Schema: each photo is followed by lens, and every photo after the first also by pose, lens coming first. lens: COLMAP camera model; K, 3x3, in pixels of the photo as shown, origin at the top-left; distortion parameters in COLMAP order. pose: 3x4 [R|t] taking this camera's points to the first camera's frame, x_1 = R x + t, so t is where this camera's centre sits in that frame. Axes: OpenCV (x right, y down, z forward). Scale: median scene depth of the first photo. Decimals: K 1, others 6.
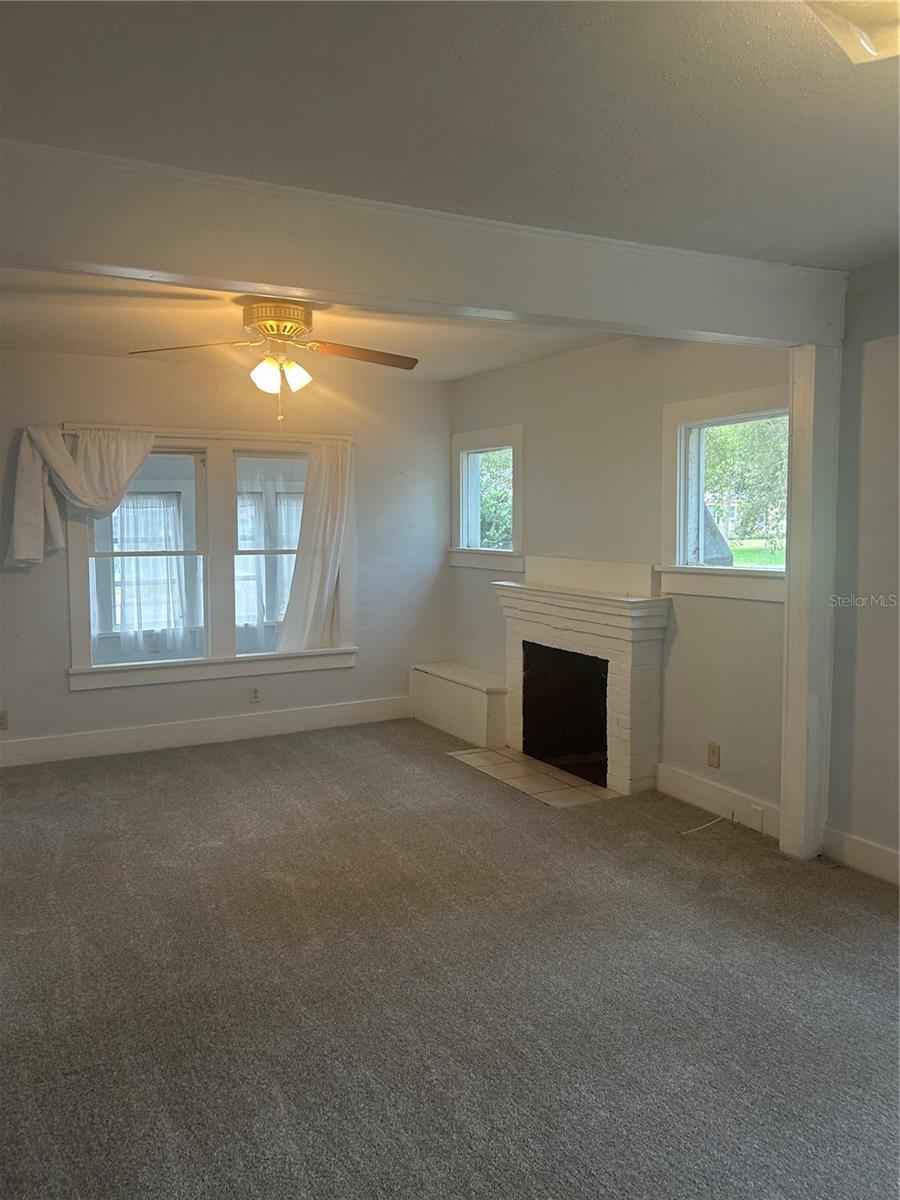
lens RADIAL K [[899.3, 0, 450.0], [0, 899.3, 600.0], [0, 0, 1]] dist [0.070925, -0.059364]
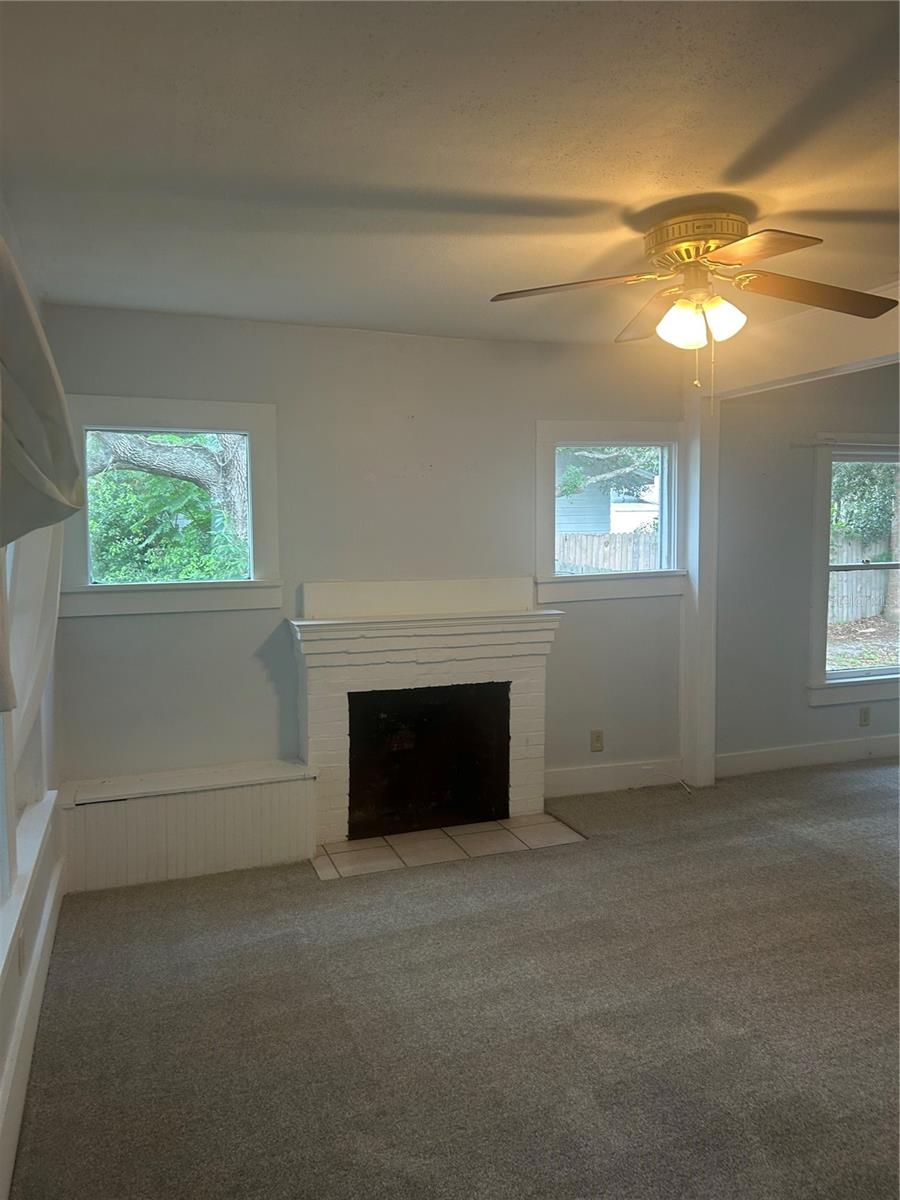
lens RADIAL K [[899.3, 0, 450.0], [0, 899.3, 600.0], [0, 0, 1]] dist [0.070925, -0.059364]
pose [[0.142093, -0.075922, 0.986937, -0.668461], [0.102158, 0.992855, 0.061669, -0.072875], [-0.984568, 0.092061, 0.148834, 0.806625]]
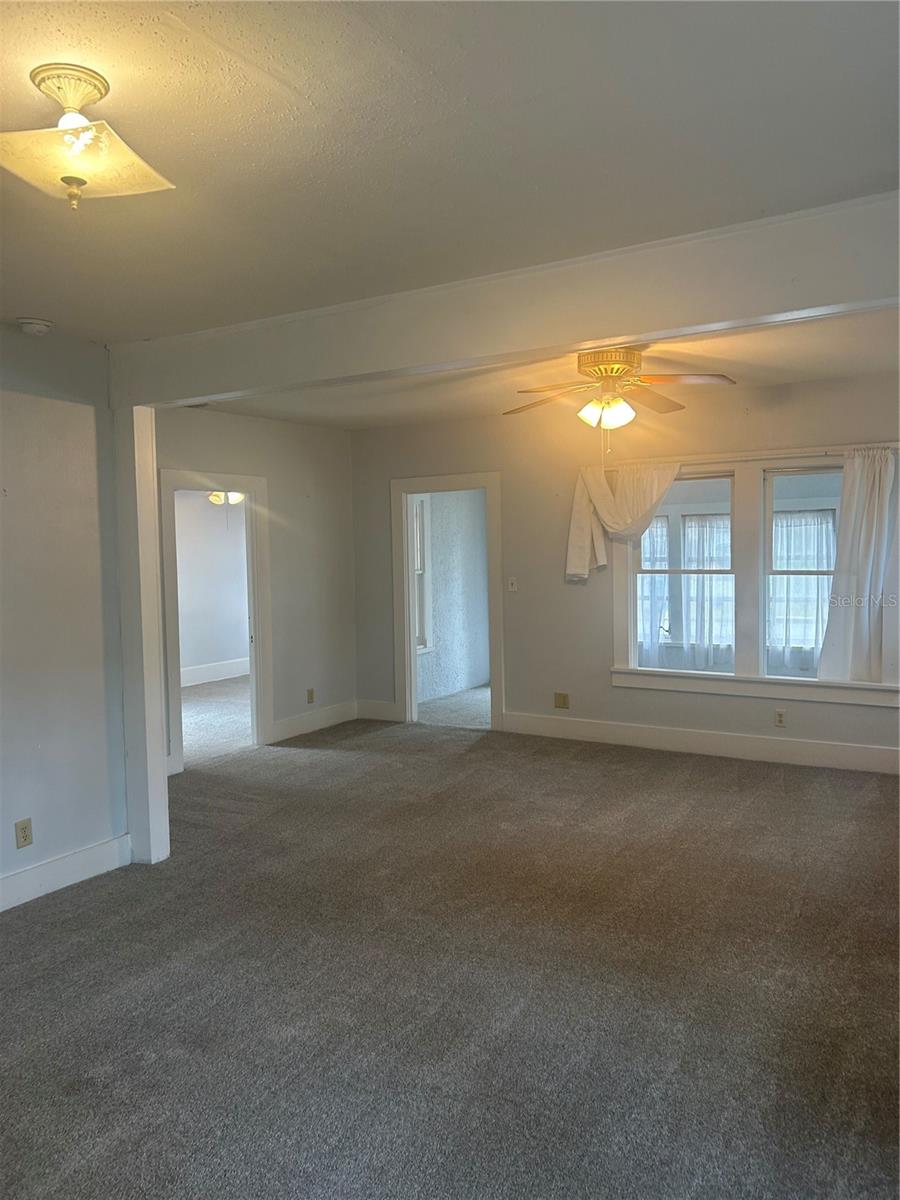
lens RADIAL K [[899.3, 0, 450.0], [0, 899.3, 600.0], [0, 0, 1]] dist [0.070925, -0.059364]
pose [[0.528001, 0.050711, -0.847728, 0.477325], [-0.061927, 0.997857, 0.021121, -0.024429], [0.846983, 0.041345, 0.530010, 0.197404]]
